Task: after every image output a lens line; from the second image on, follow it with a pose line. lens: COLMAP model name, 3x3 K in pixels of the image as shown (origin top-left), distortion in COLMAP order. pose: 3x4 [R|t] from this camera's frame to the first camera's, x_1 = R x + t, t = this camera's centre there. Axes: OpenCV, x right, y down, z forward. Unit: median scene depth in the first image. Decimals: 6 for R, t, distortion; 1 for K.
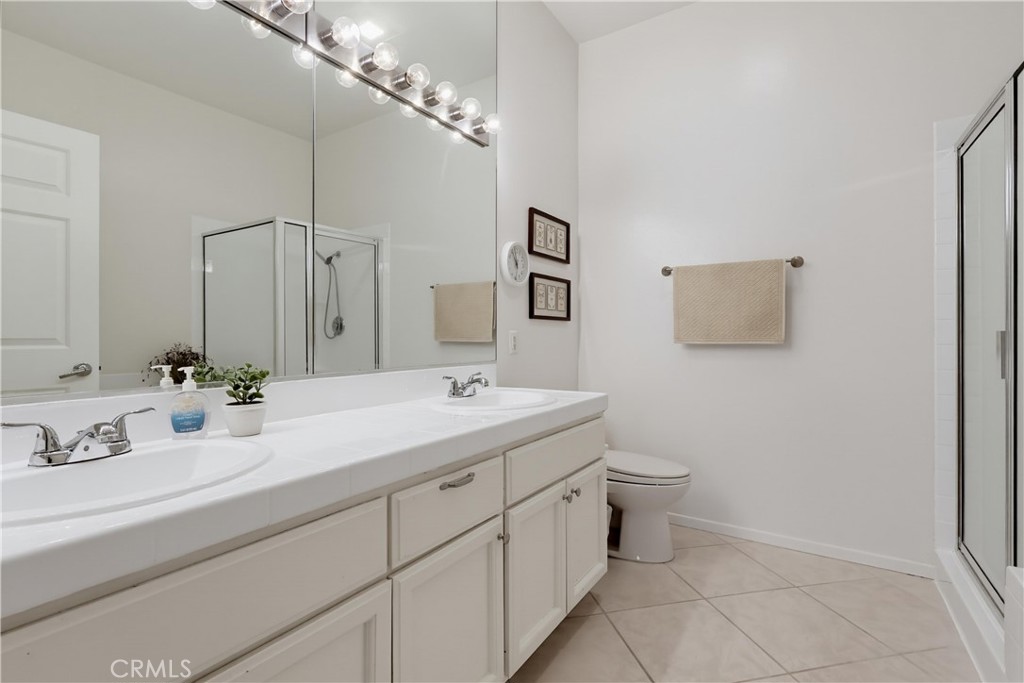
lens RADIAL K [[477.7, 0, 513.3], [0, 477.7, 334.5], [0, 0, 1]] dist [-0.006761, 0.001544]
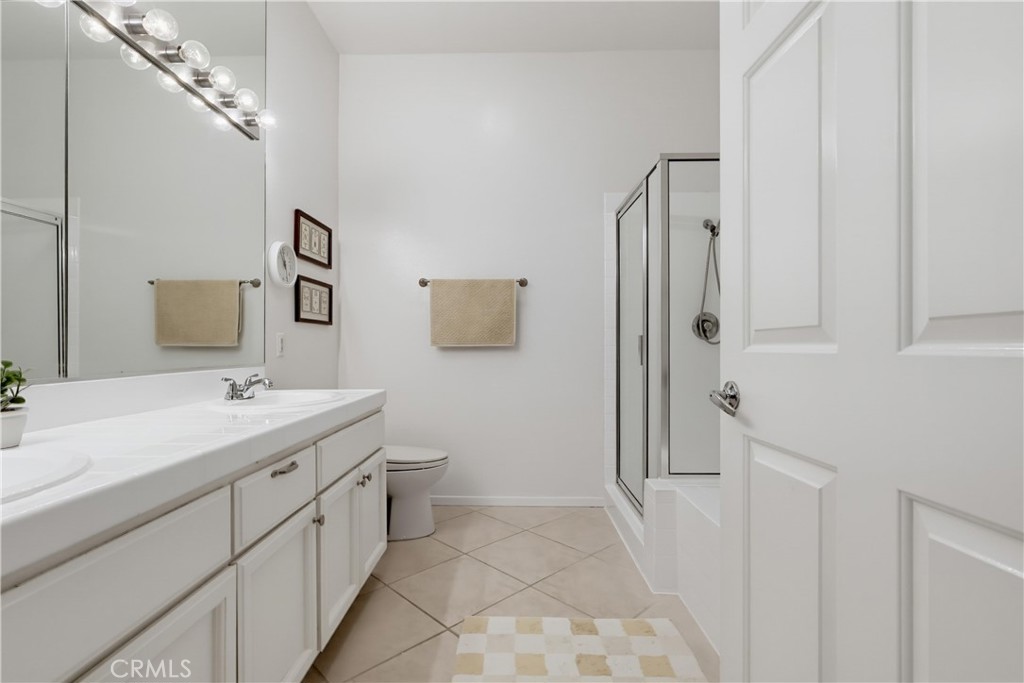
lens RADIAL K [[477.7, 0, 510.6], [0, 477.7, 345.6], [0, 0, 1]] dist [-0.006761, 0.001544]
pose [[0.846527, -0.000931, 0.532344, -0.143862], [-0.000816, 0.999995, 0.003047, 0.017177], [-0.532345, -0.003013, 0.846522, -0.090368]]
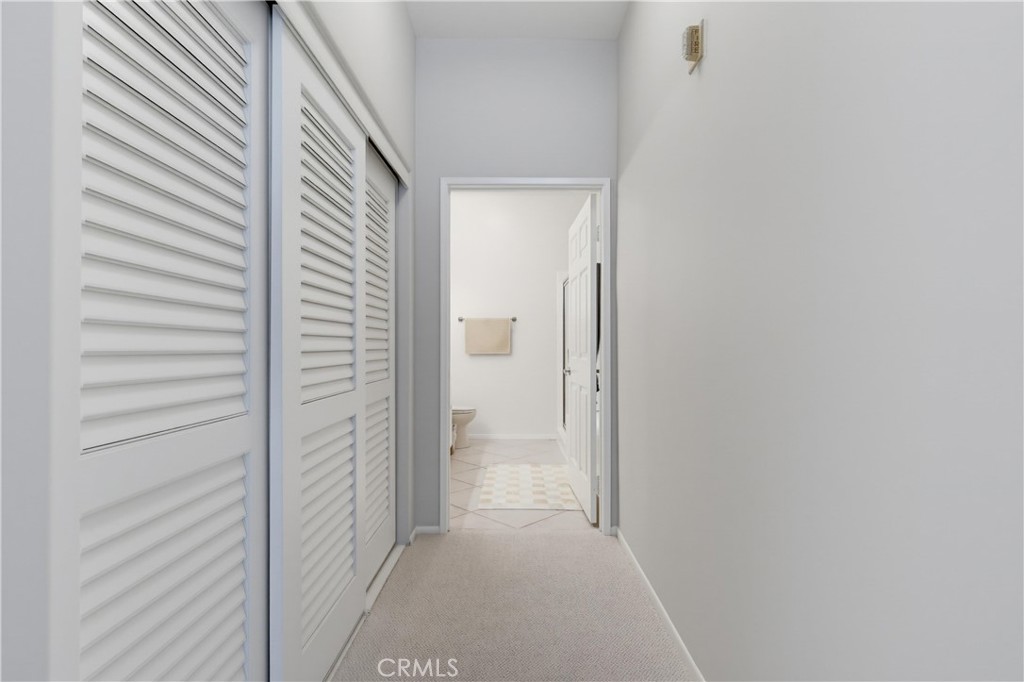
lens RADIAL K [[477.7, 0, 511.6], [0, 477.7, 342.9], [0, 0, 1]] dist [-0.006761, 0.001544]
pose [[0.843156, 0.004084, 0.537654, -0.841628], [-0.002198, 0.999989, -0.004149, -0.028506], [-0.537665, 0.002316, 0.843155, -1.213732]]
